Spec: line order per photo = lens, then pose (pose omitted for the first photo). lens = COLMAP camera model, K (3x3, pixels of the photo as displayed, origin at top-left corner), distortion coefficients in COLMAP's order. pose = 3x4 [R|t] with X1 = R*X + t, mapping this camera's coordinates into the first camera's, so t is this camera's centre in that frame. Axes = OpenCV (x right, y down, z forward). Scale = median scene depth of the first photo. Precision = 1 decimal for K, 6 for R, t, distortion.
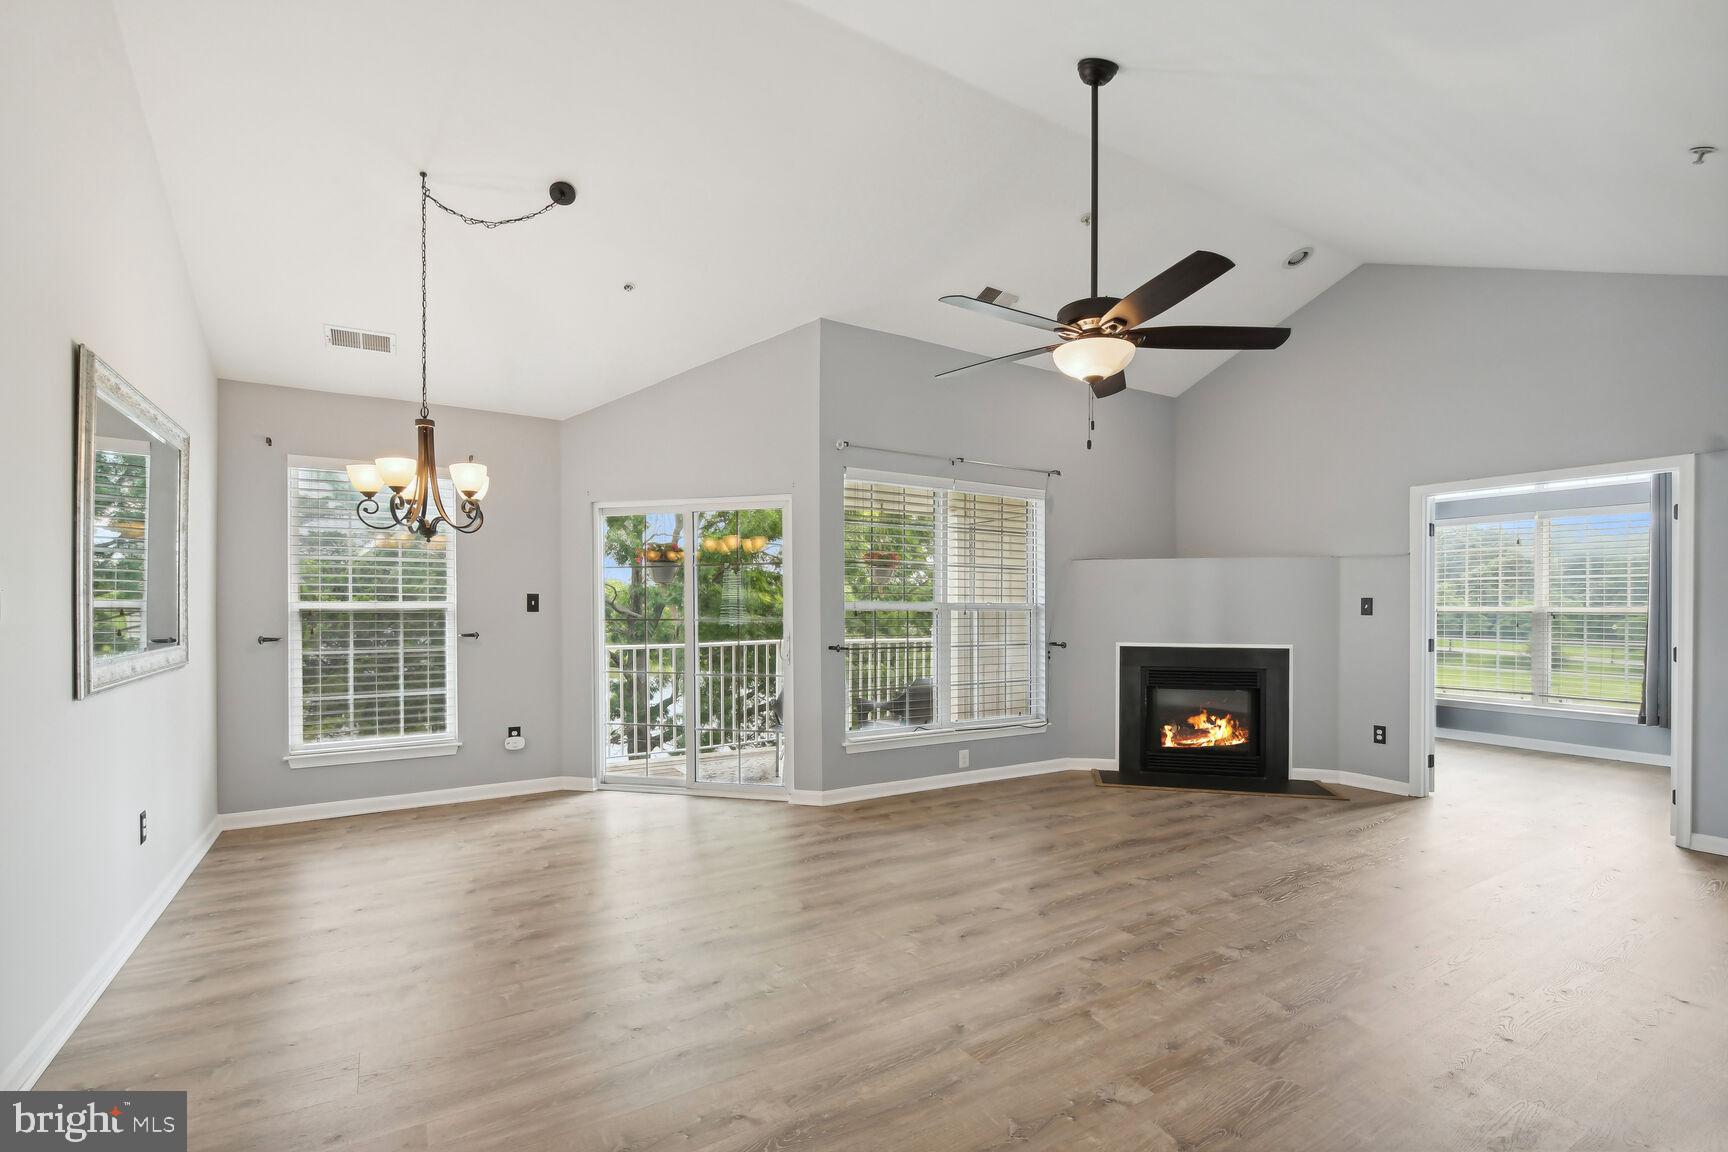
lens RADIAL K [[753.6, 0, 836.5], [0, 753.6, 609.9], [0, 0, 1]] dist [0.001750, -0.001006]
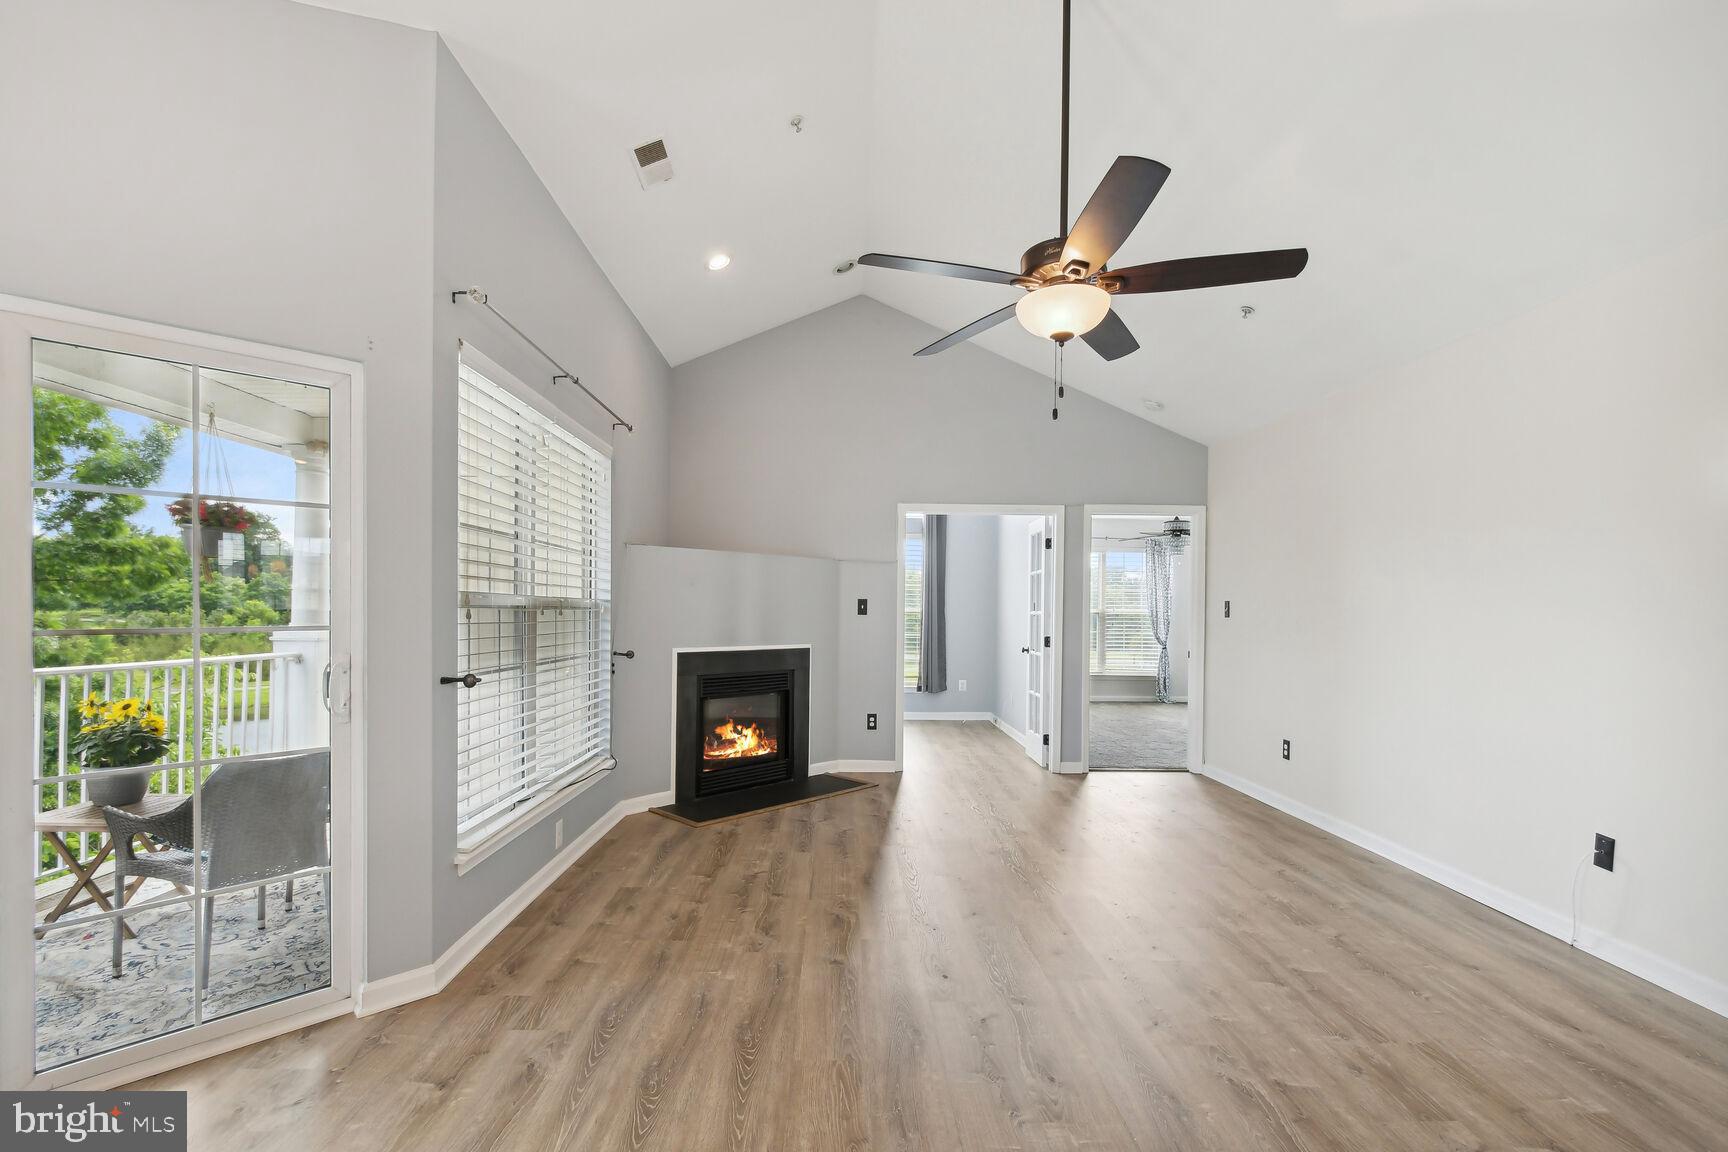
lens RADIAL K [[786.3, 0, 803.2], [0, 786.3, 613.5], [0, 0, 1]] dist [0.003735, -0.007752]
pose [[0.513290, -0.001514, 0.858214, -0.370961], [-0.006188, 0.999966, 0.005465, -0.000657], [-0.858193, -0.008115, 0.513263, 0.547968]]
